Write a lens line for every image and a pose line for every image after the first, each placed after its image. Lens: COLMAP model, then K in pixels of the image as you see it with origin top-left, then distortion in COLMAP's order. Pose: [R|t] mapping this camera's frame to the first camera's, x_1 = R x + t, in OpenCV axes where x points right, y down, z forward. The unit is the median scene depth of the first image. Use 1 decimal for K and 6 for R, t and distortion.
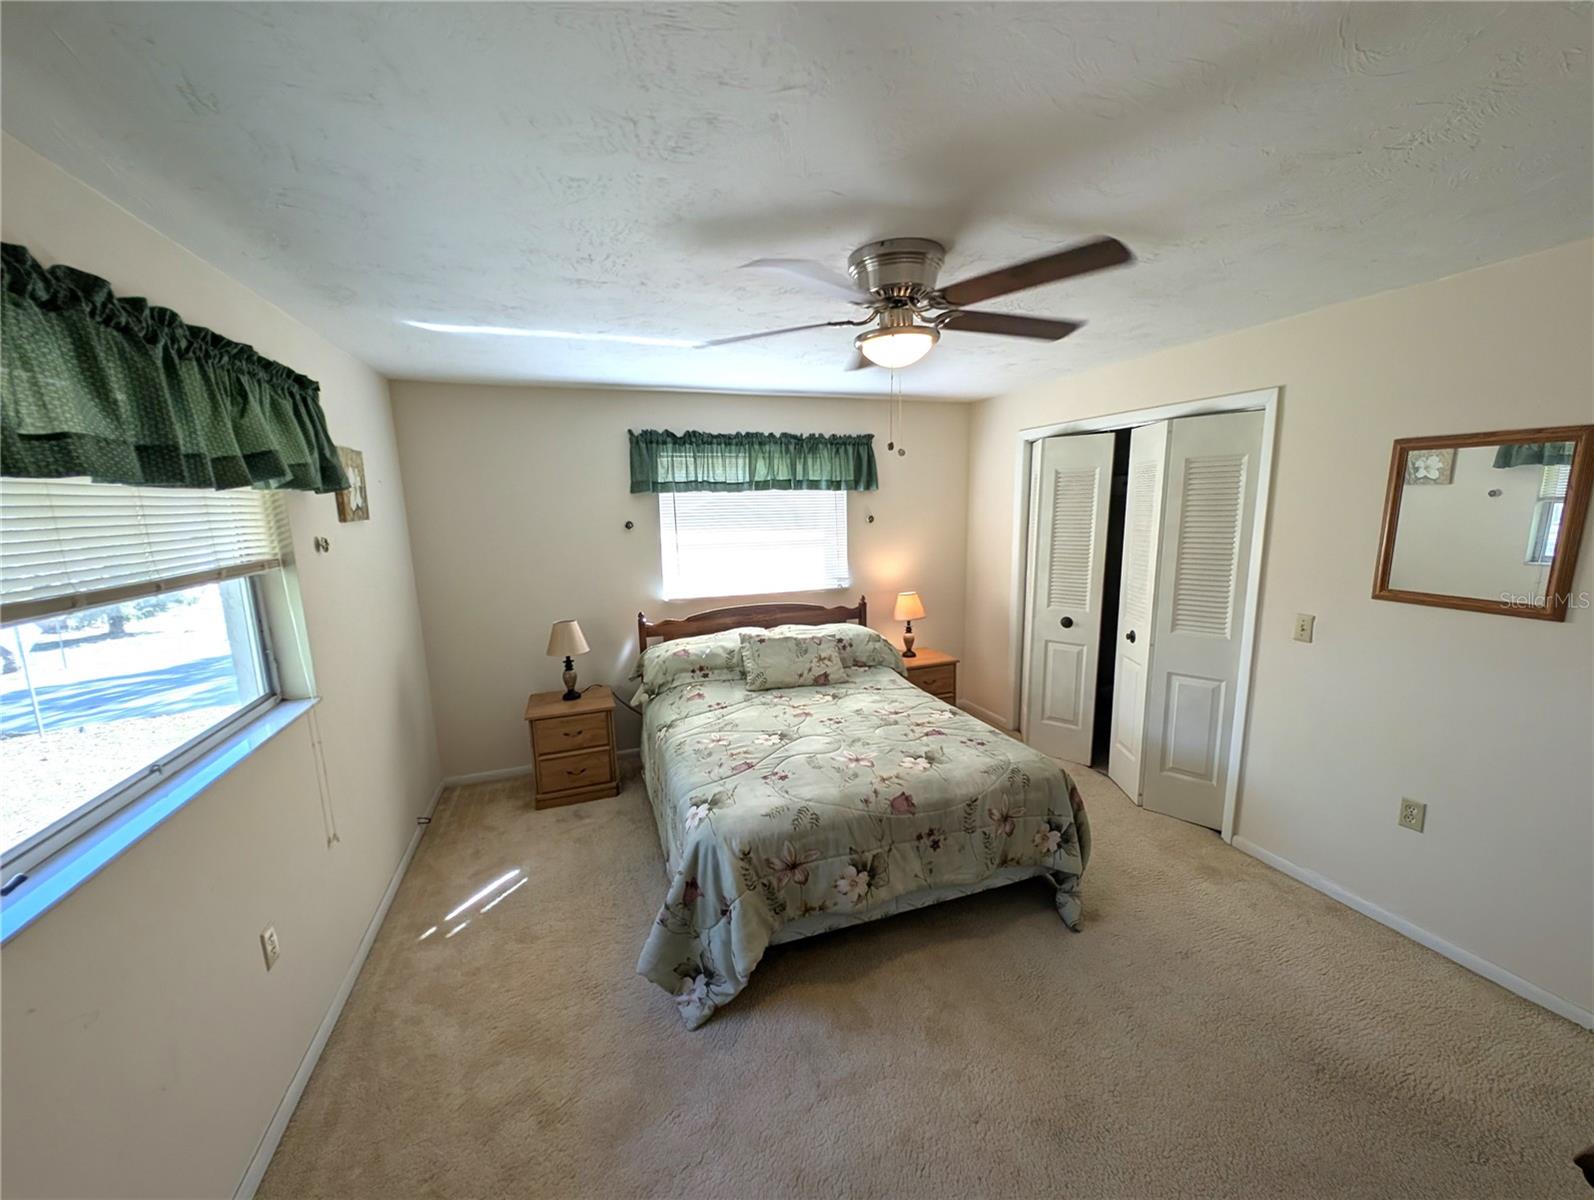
lens RADIAL K [[608.7, 0, 794.1], [0, 608.7, 606.4], [0, 0, 1]] dist [0.017546, -0.007524]
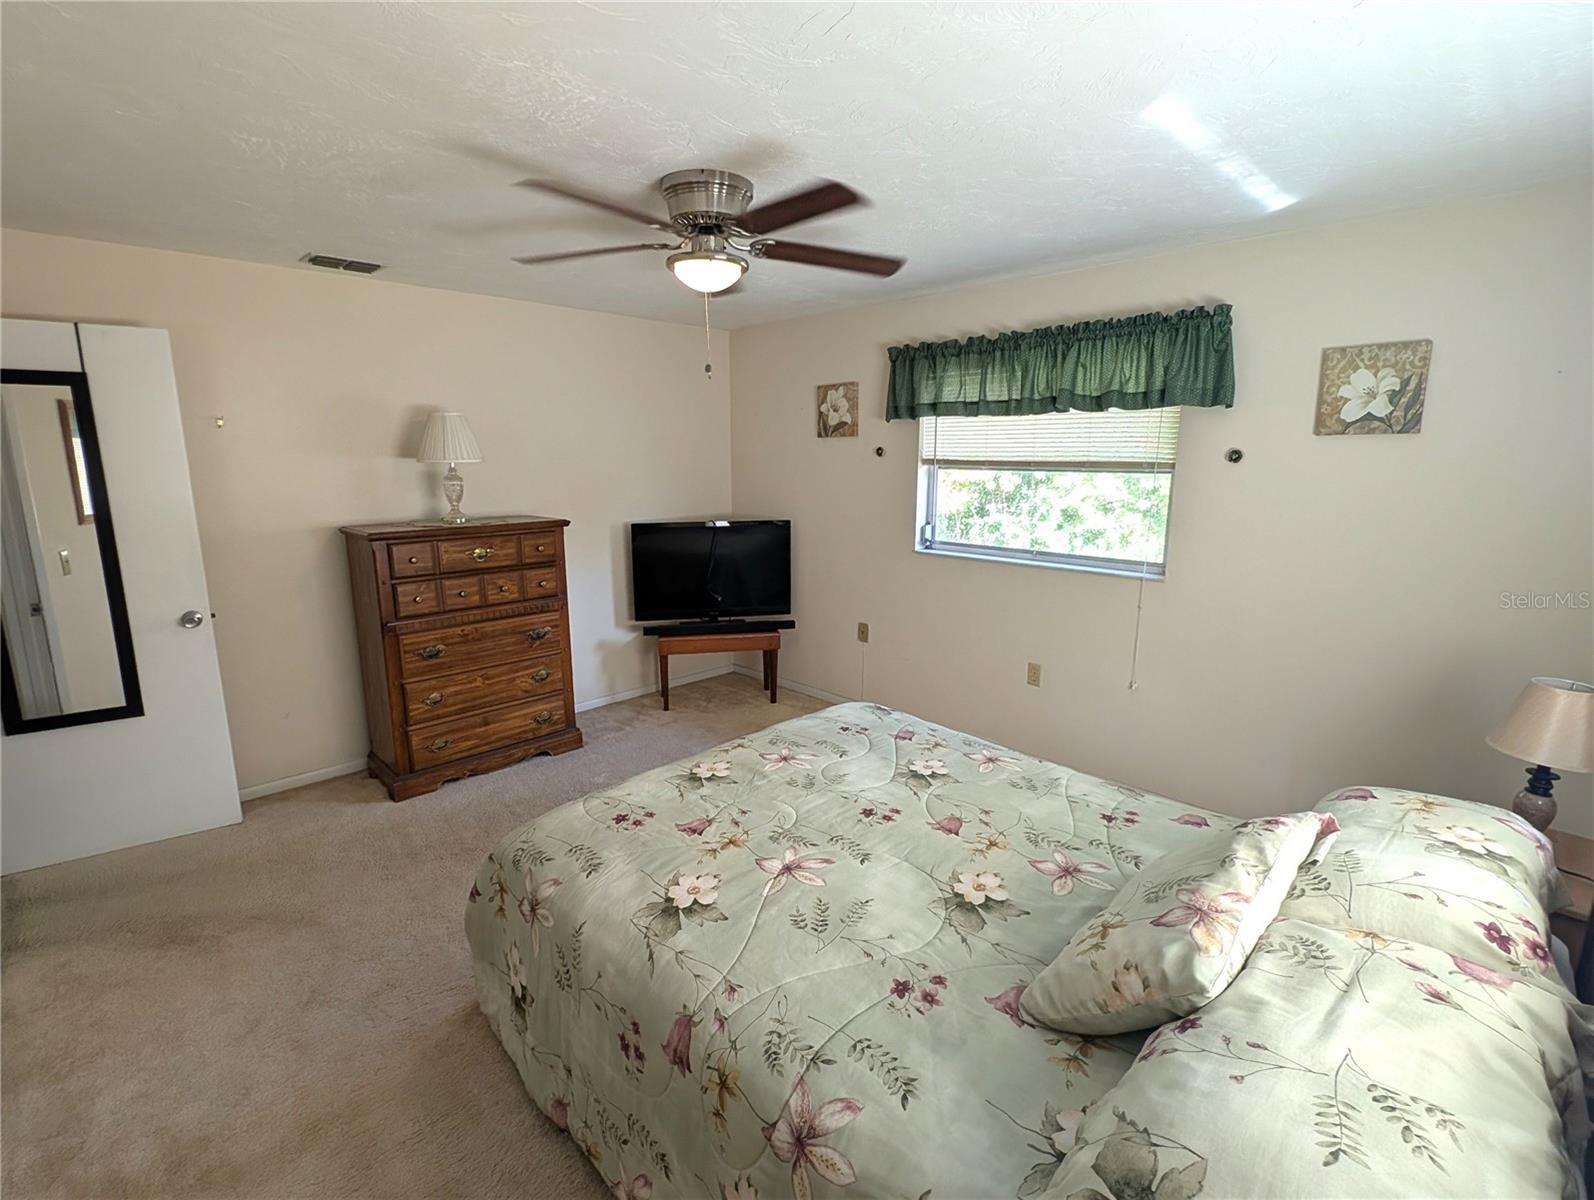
lens RADIAL K [[750.9, 0, 789.4], [0, 750.9, 597.7], [0, 0, 1]] dist [0.024023, -0.017208]
pose [[-0.904033, 0.108201, -0.413541, 0.366289], [-0.050619, 0.933530, 0.354909, -0.215657], [0.424454, 0.341782, -0.838465, 1.350274]]
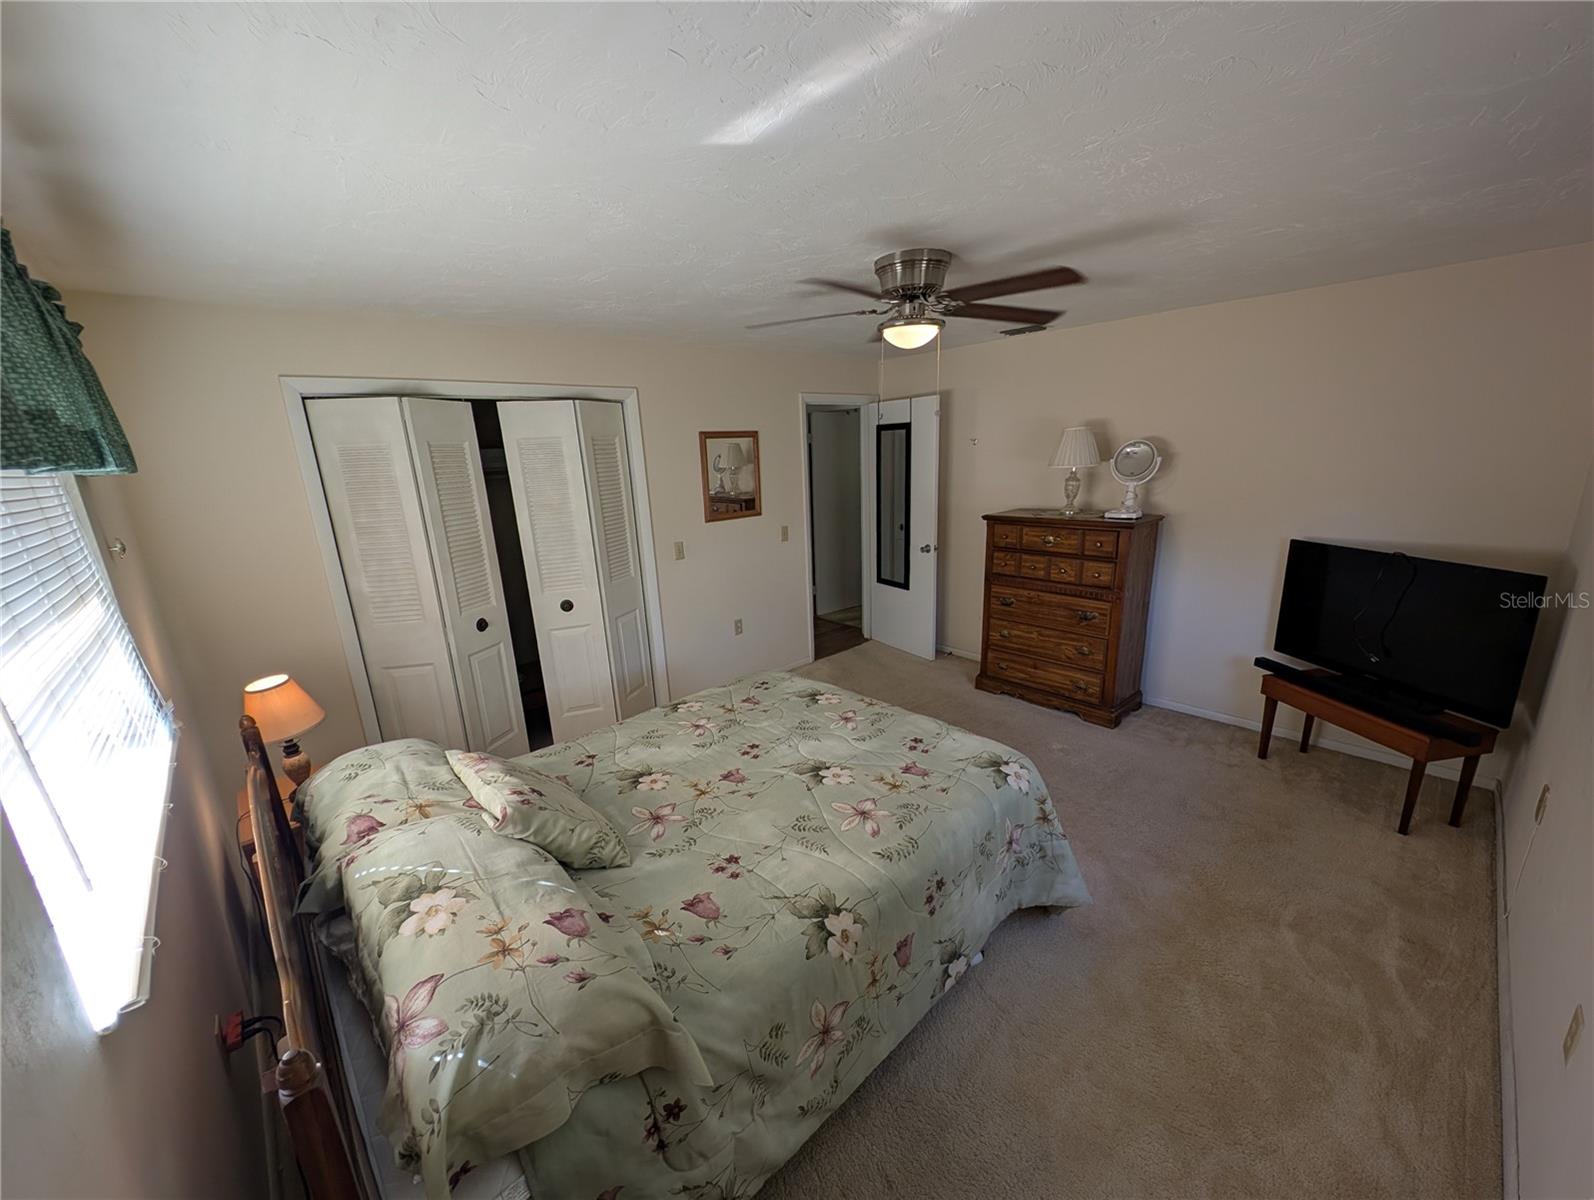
lens RADIAL K [[608.7, 0, 794.1], [0, 608.7, 606.4], [0, 0, 1]] dist [0.017546, -0.007524]
pose [[-0.400058, -0.193849, 0.895755, -0.572624], [0.210219, 0.931908, 0.295560, -0.187180], [-0.892055, 0.306546, -0.332066, 1.058377]]
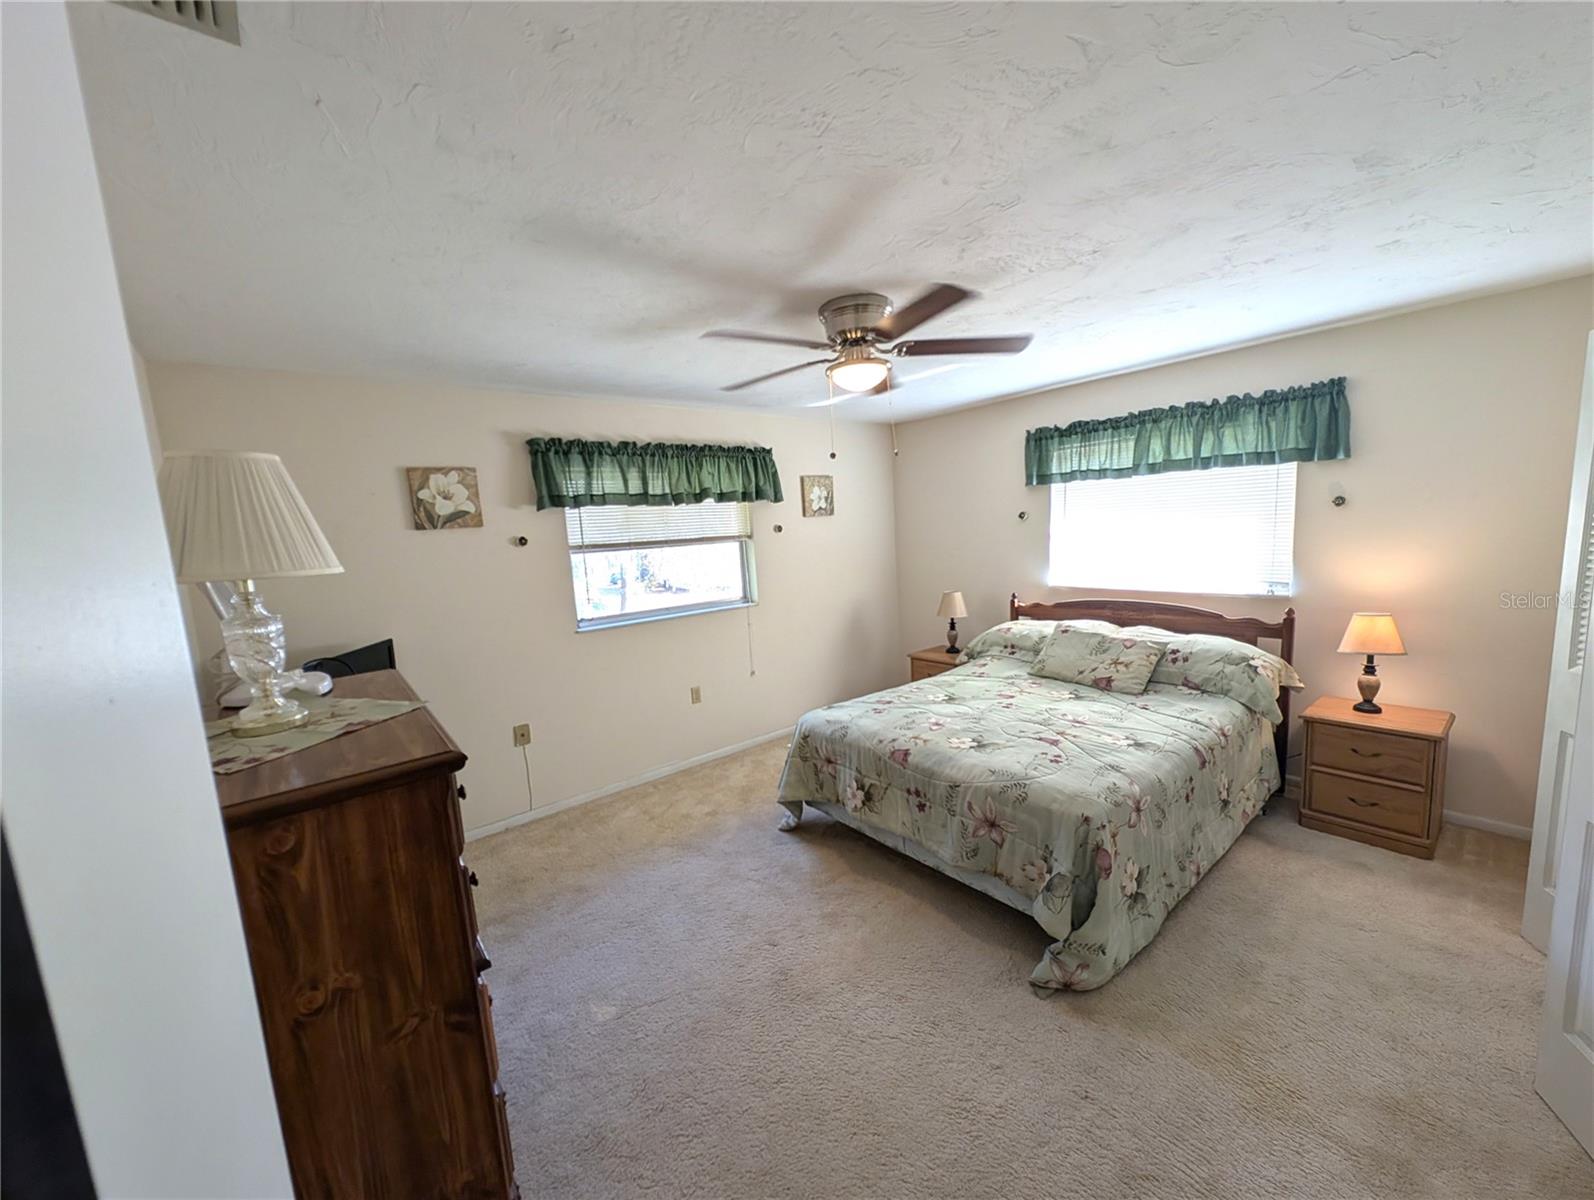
lens RADIAL K [[608.7, 0, 794.1], [0, 608.7, 606.4], [0, 0, 1]] dist [0.017546, -0.007524]
pose [[0.348966, 0.126221, -0.928596, 0.797705], [-0.112475, 0.989366, 0.092213, -0.028336], [0.930361, 0.072265, 0.359452, 0.262619]]
